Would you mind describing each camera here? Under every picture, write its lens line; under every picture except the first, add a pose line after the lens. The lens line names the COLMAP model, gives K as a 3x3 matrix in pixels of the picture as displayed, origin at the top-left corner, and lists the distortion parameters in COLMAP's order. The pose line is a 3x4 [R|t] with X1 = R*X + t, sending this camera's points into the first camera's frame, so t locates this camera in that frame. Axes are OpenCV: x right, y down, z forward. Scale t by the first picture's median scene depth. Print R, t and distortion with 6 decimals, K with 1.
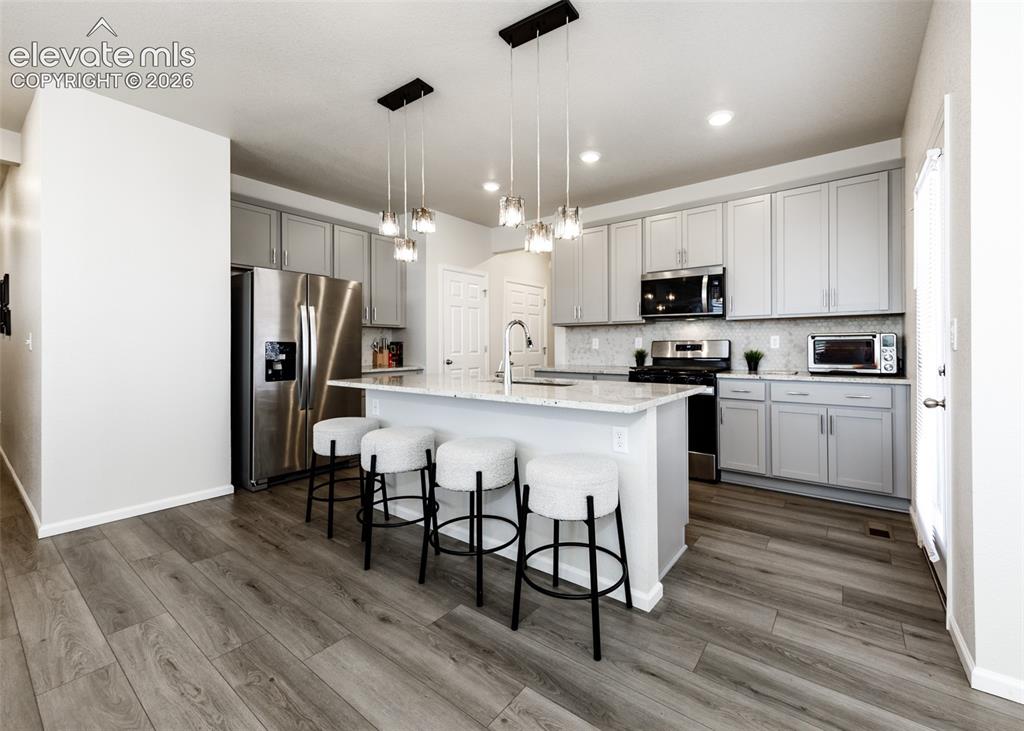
lens RADIAL K [[433.8, 0, 564.2], [0, 433.8, 359.2], [0, 0, 1]] dist [0.001227, 0.000156]
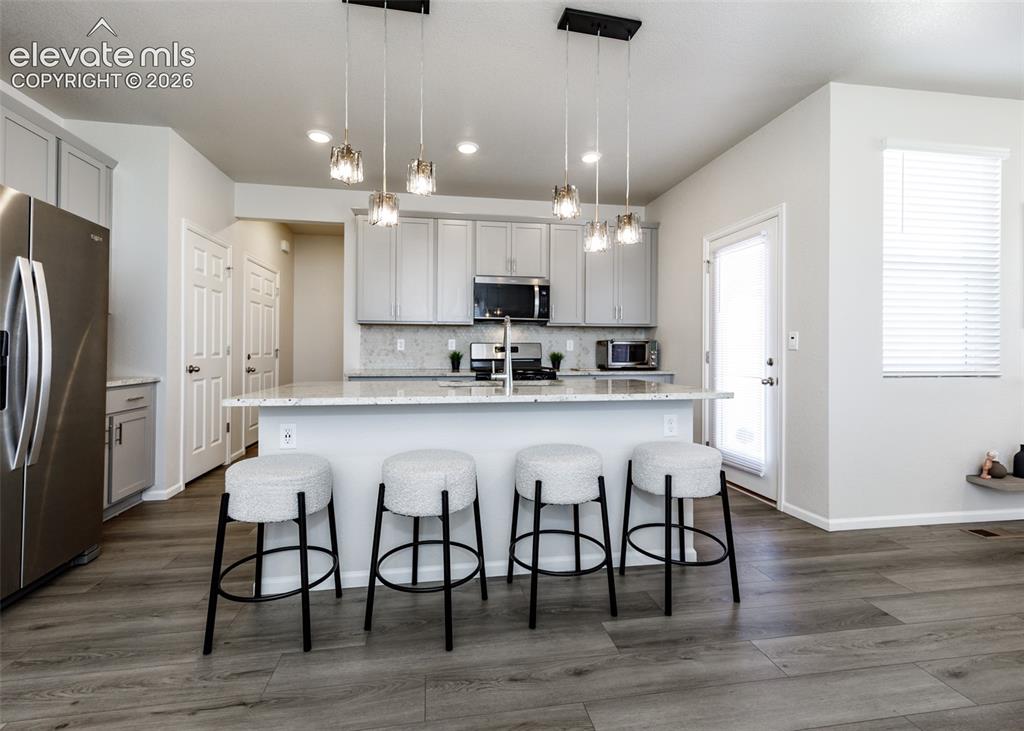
lens RADIAL K [[436.1, 0, 512.0], [0, 436.1, 365.5], [0, 0, 1]] dist [0.006588, -0.000141]
pose [[0.716966, -0.018869, 0.696853, -0.514151], [0.016097, 0.999815, 0.010511, 0.002206], [-0.696923, 0.003681, 0.717137, 0.234628]]
